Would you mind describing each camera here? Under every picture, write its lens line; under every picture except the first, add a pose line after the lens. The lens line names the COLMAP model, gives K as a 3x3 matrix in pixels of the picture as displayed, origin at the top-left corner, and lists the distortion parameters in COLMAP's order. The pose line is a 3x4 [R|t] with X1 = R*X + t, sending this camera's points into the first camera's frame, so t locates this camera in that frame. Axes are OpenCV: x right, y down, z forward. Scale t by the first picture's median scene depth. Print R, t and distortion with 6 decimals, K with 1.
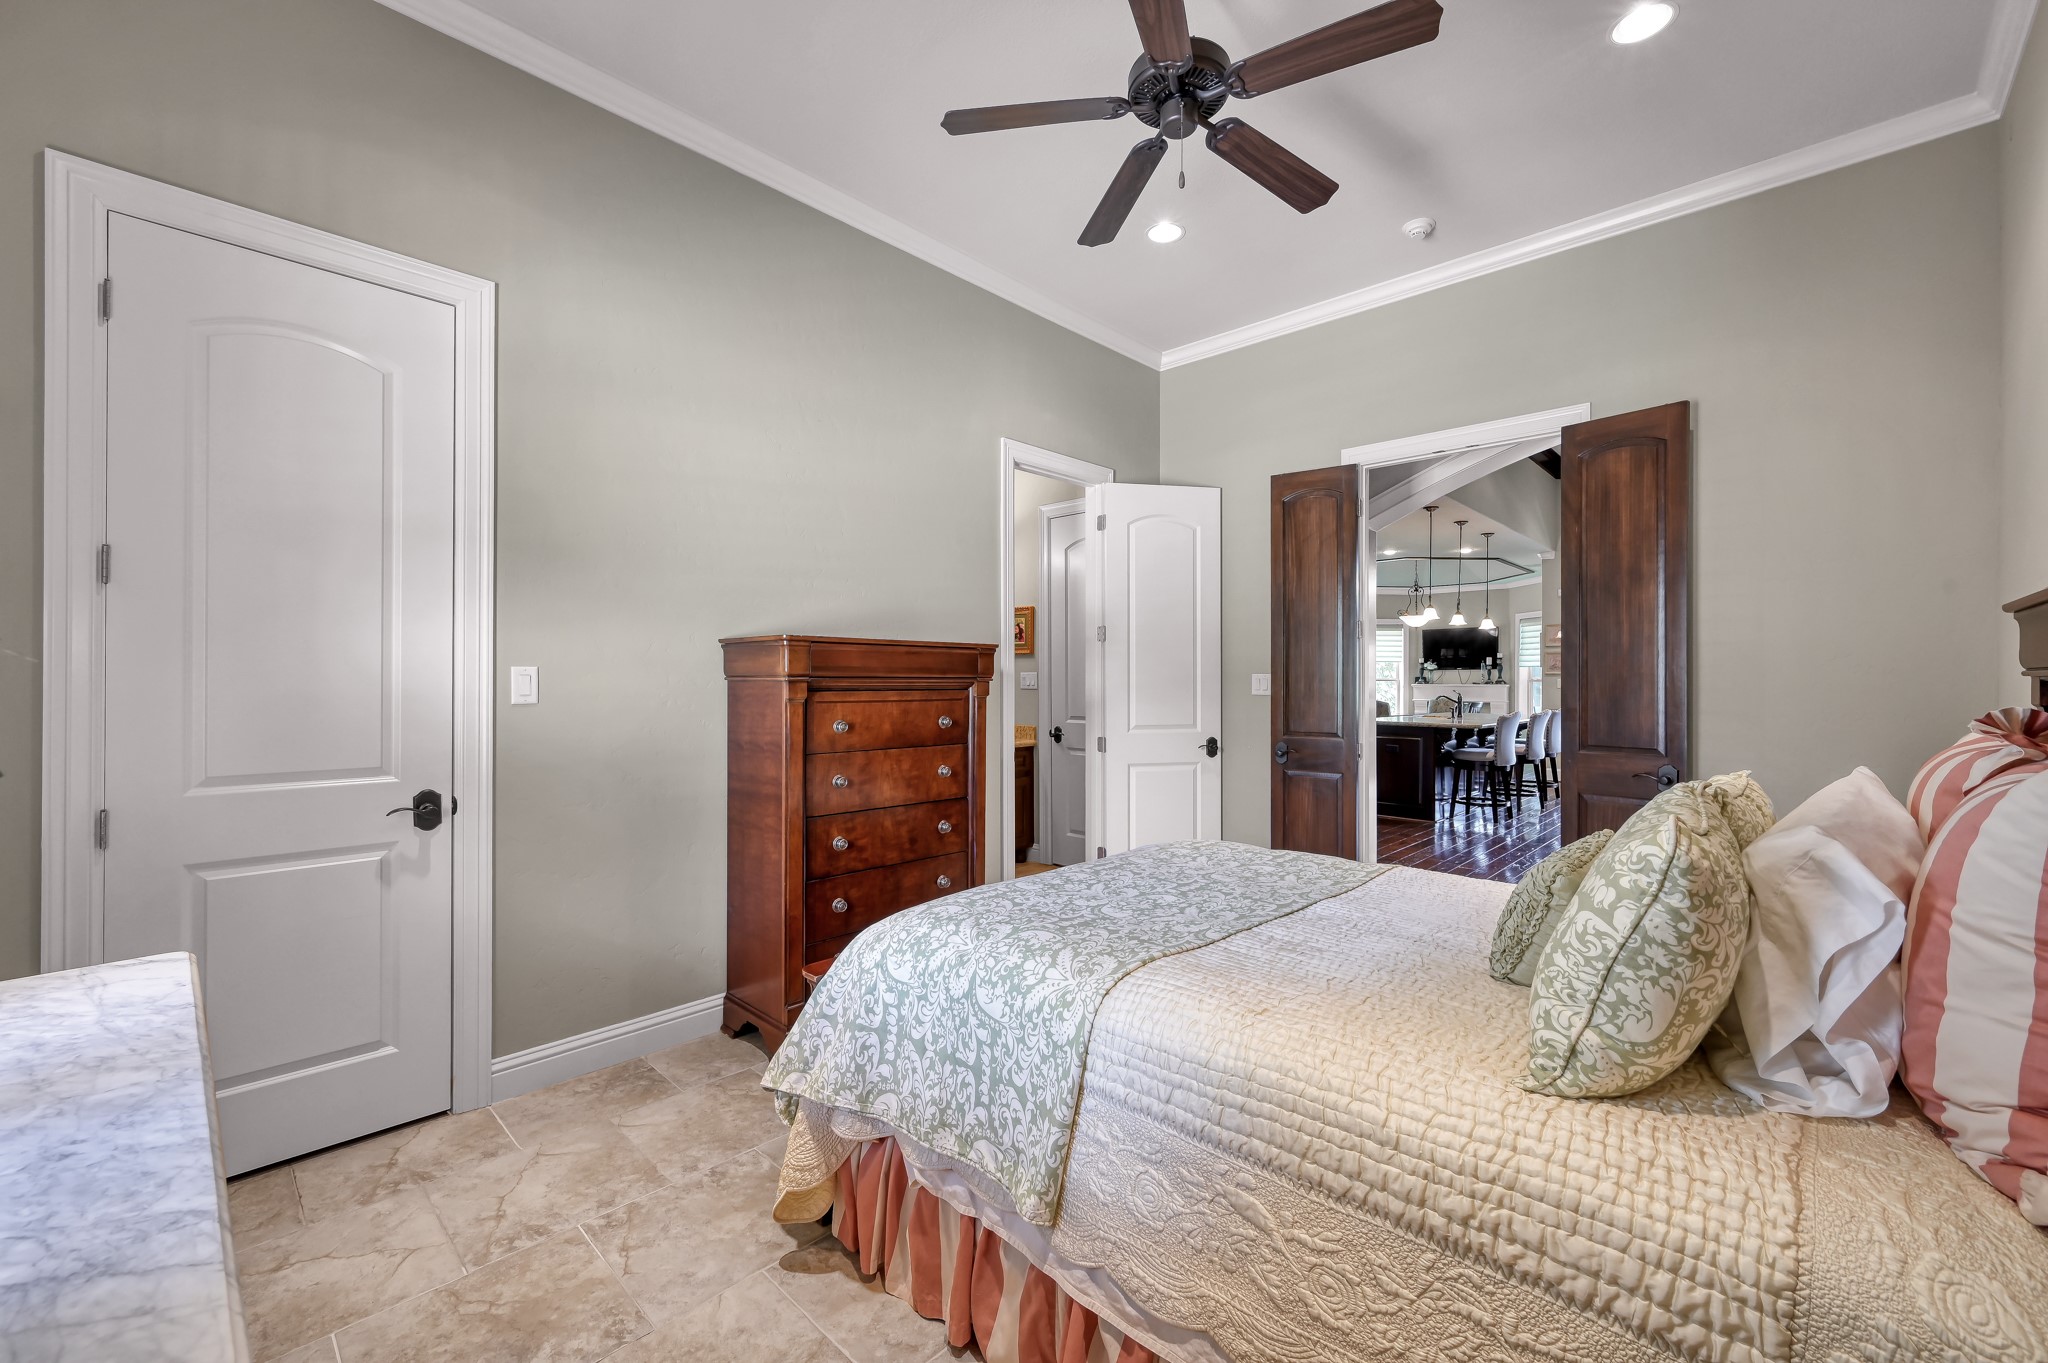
lens RADIAL K [[805.2, 0, 1029.9], [0, 805.2, 671.4], [0, 0, 1]] dist [-0.002553, 0.000527]
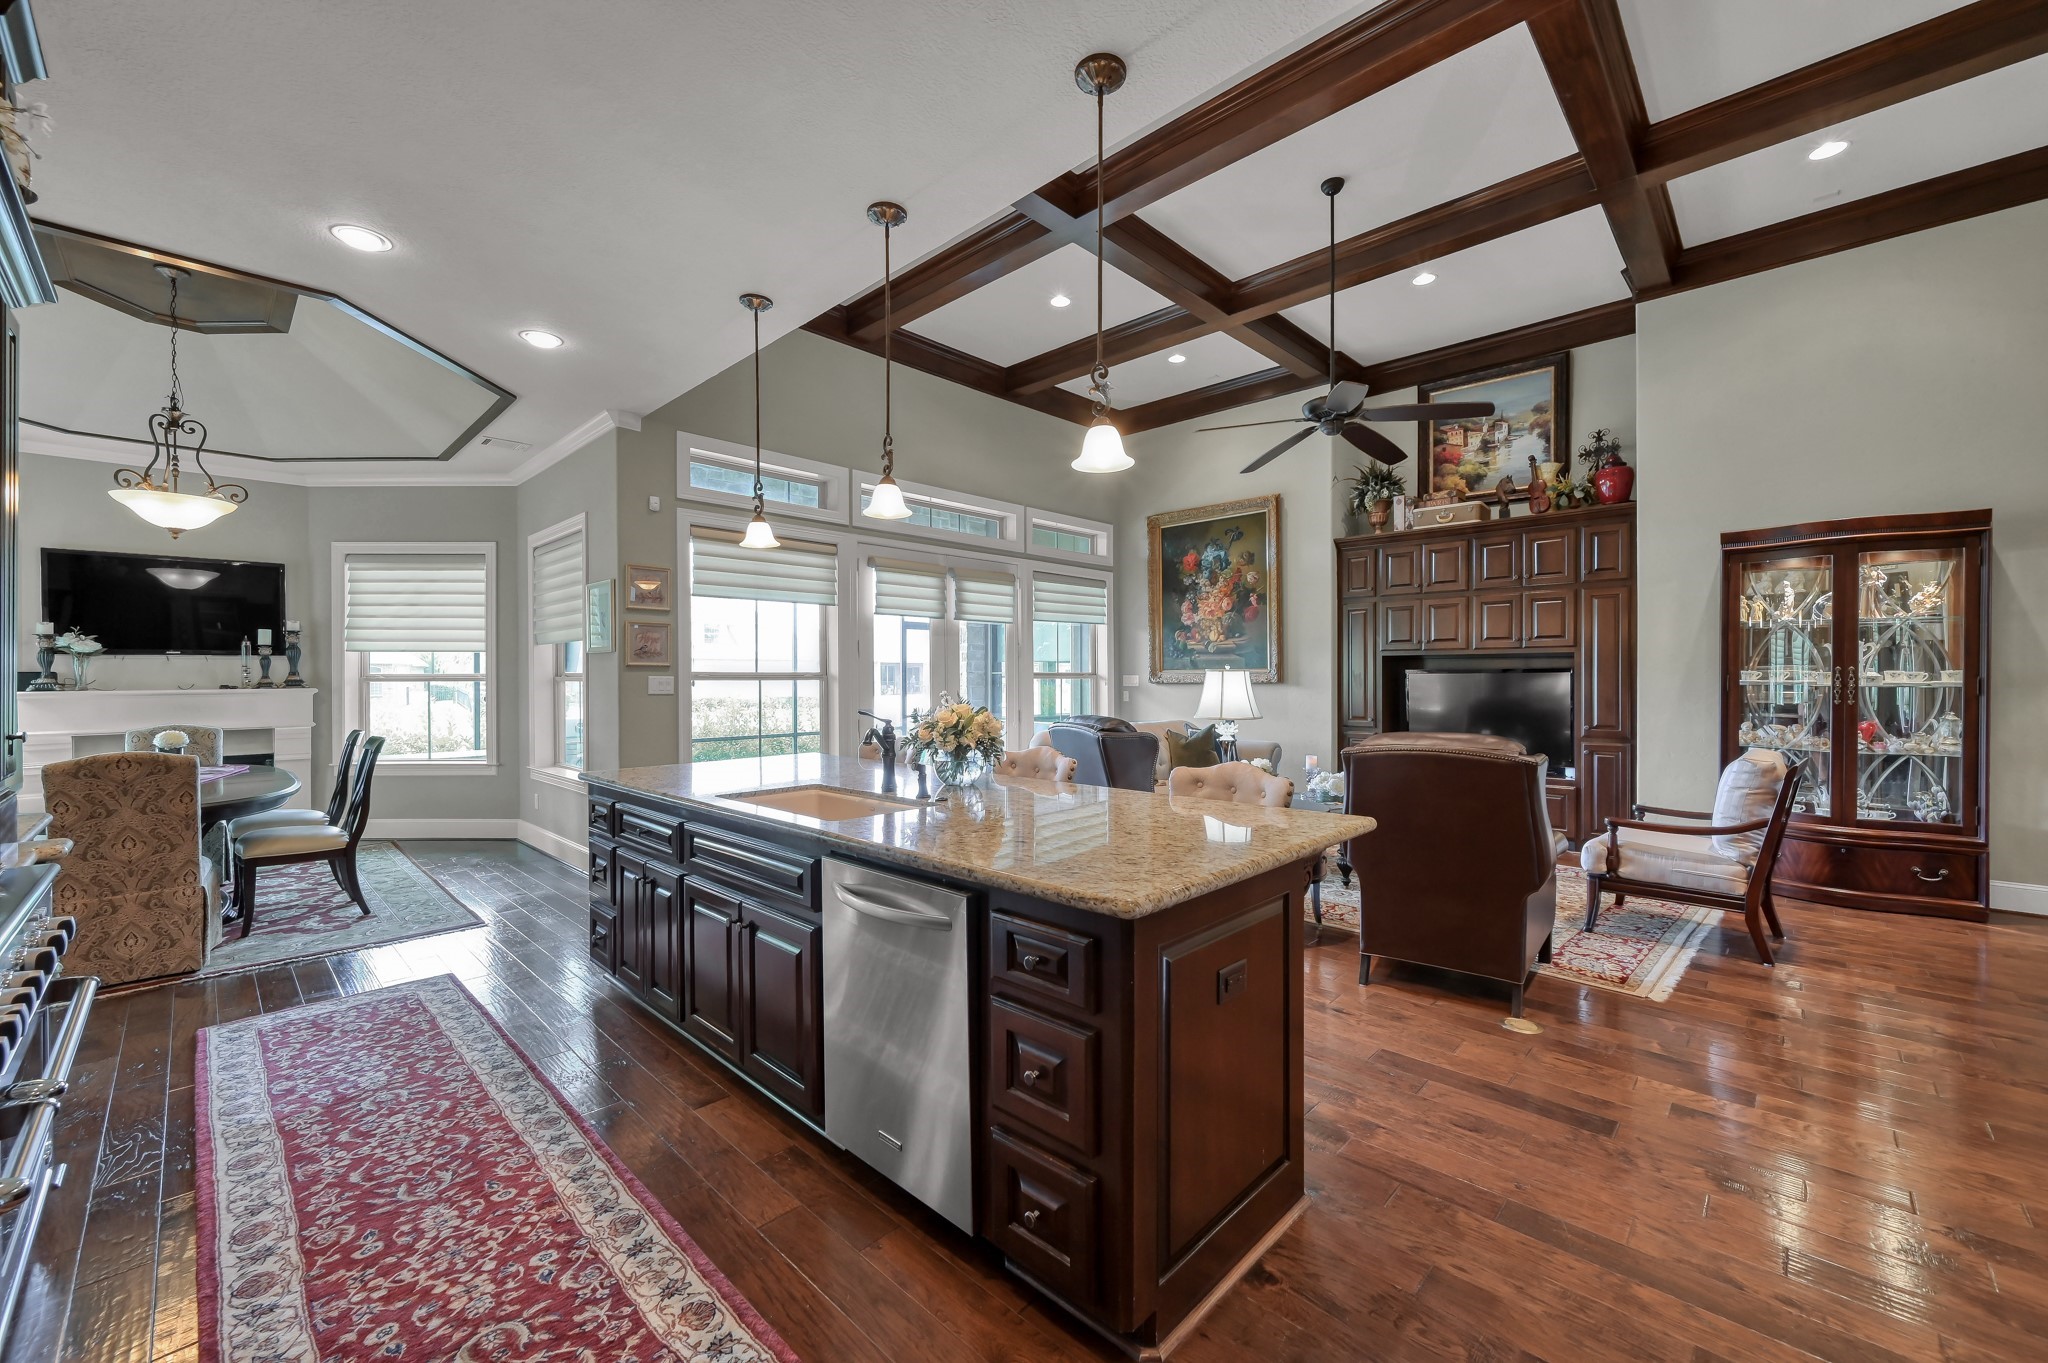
lens RADIAL K [[805.2, 0, 1018.6], [0, 805.2, 682.9], [0, 0, 1]] dist [-0.002553, 0.000527]
pose [[0.004945, -0.009581, 0.999942, 0.117654], [-0.005641, 0.999938, 0.009608, 0.006003], [-0.999972, -0.005688, 0.004890, 0.562401]]
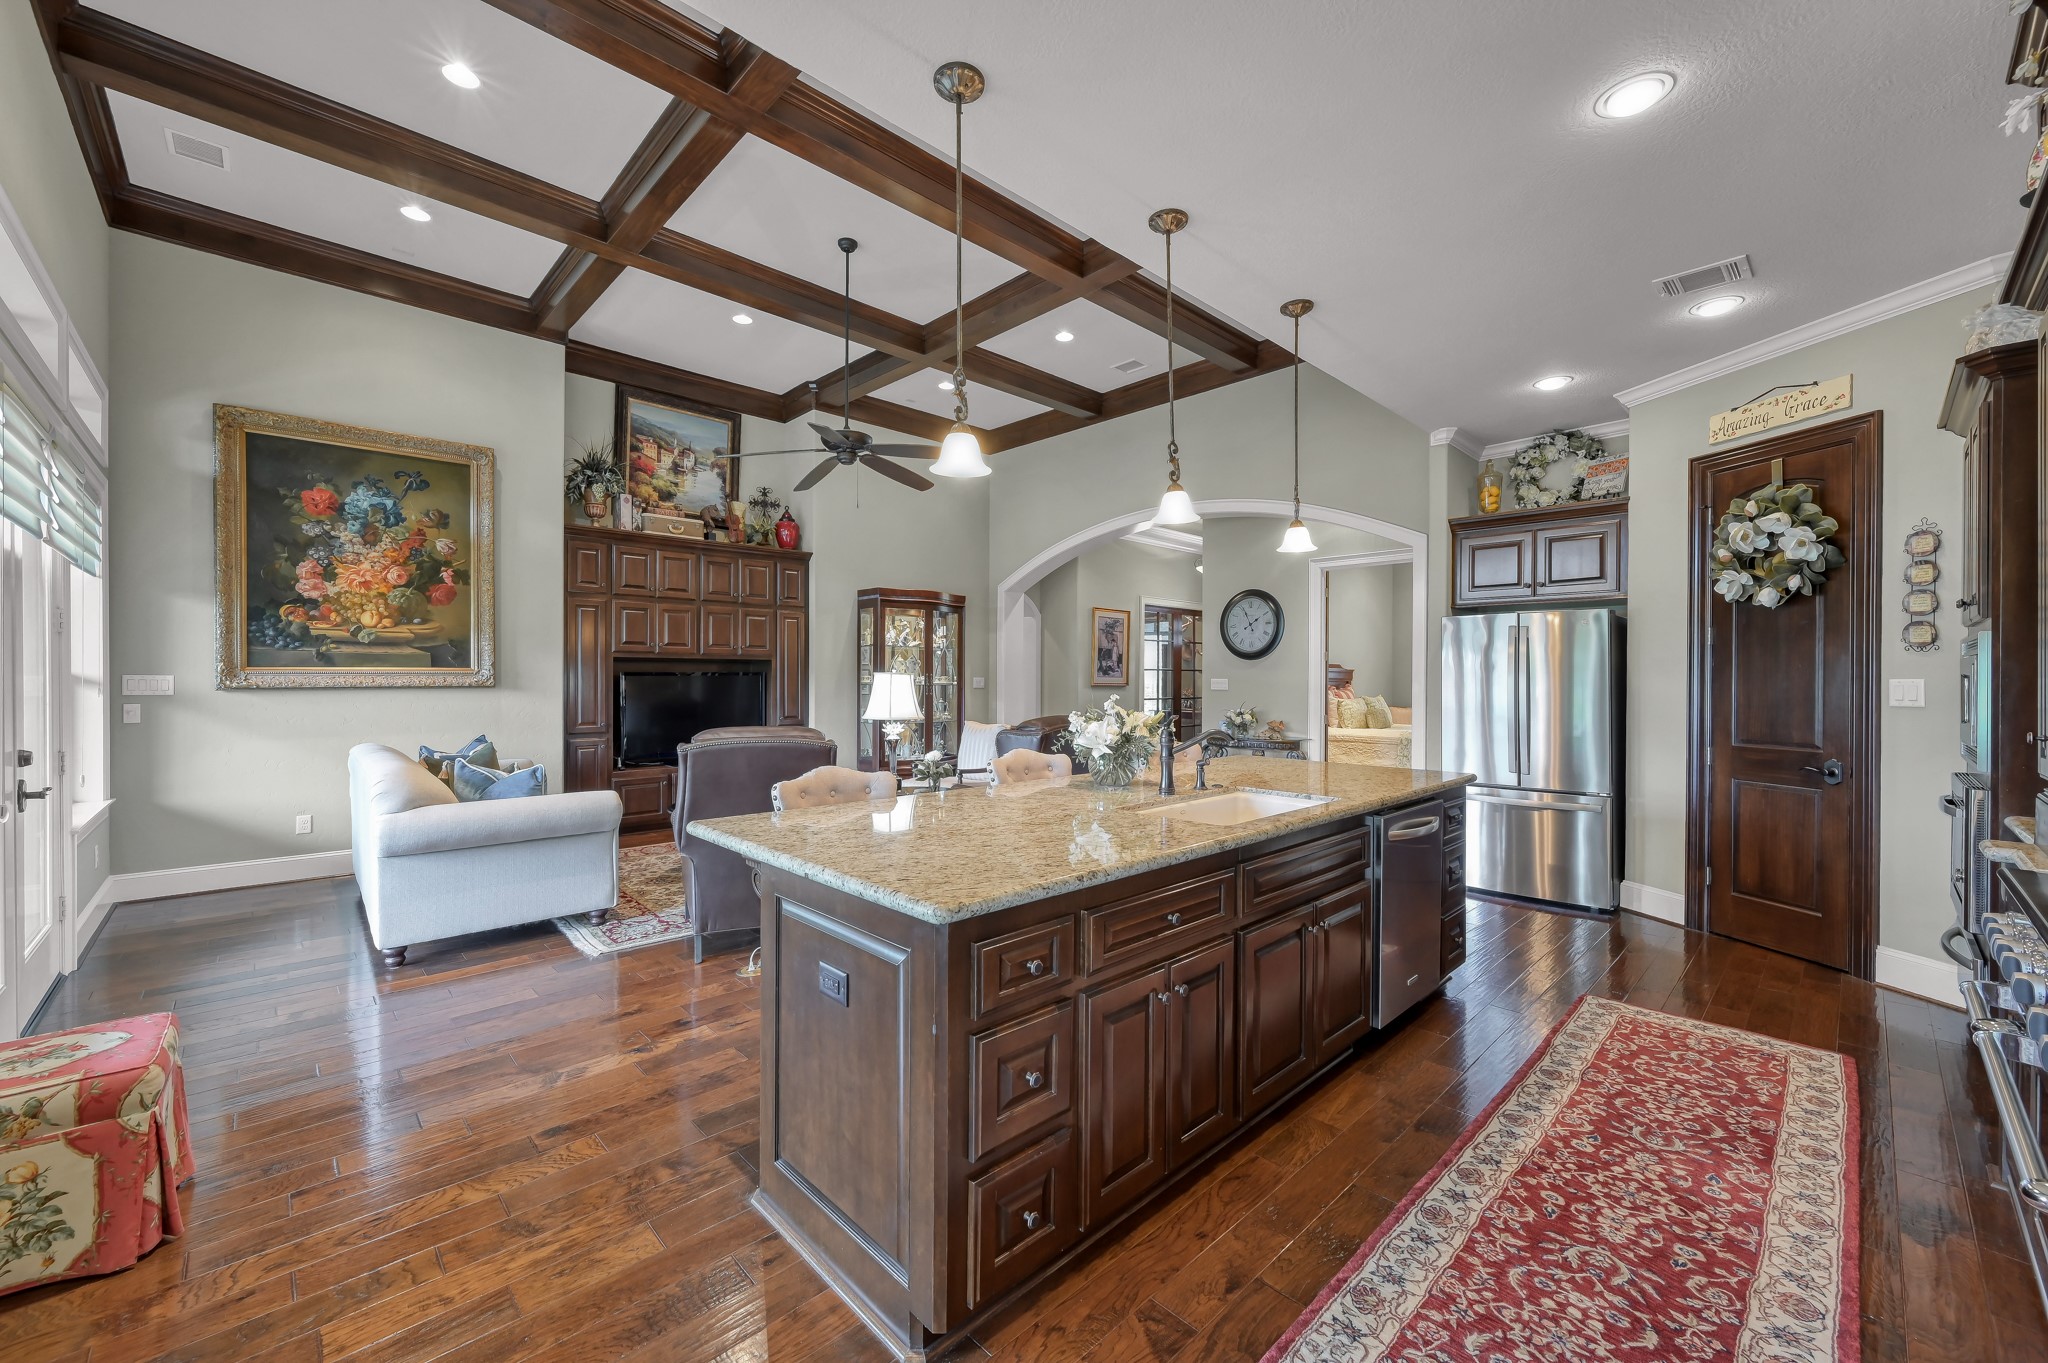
lens RADIAL K [[805.2, 0, 1027.1], [0, 805.2, 685.6], [0, 0, 1]] dist [-0.002553, 0.000527]
pose [[-0.999295, -0.005241, 0.037165, 0.349965], [-0.005174, 0.999985, 0.001906, 0.007548], [-0.037174, 0.001712, -0.999307, 0.802763]]
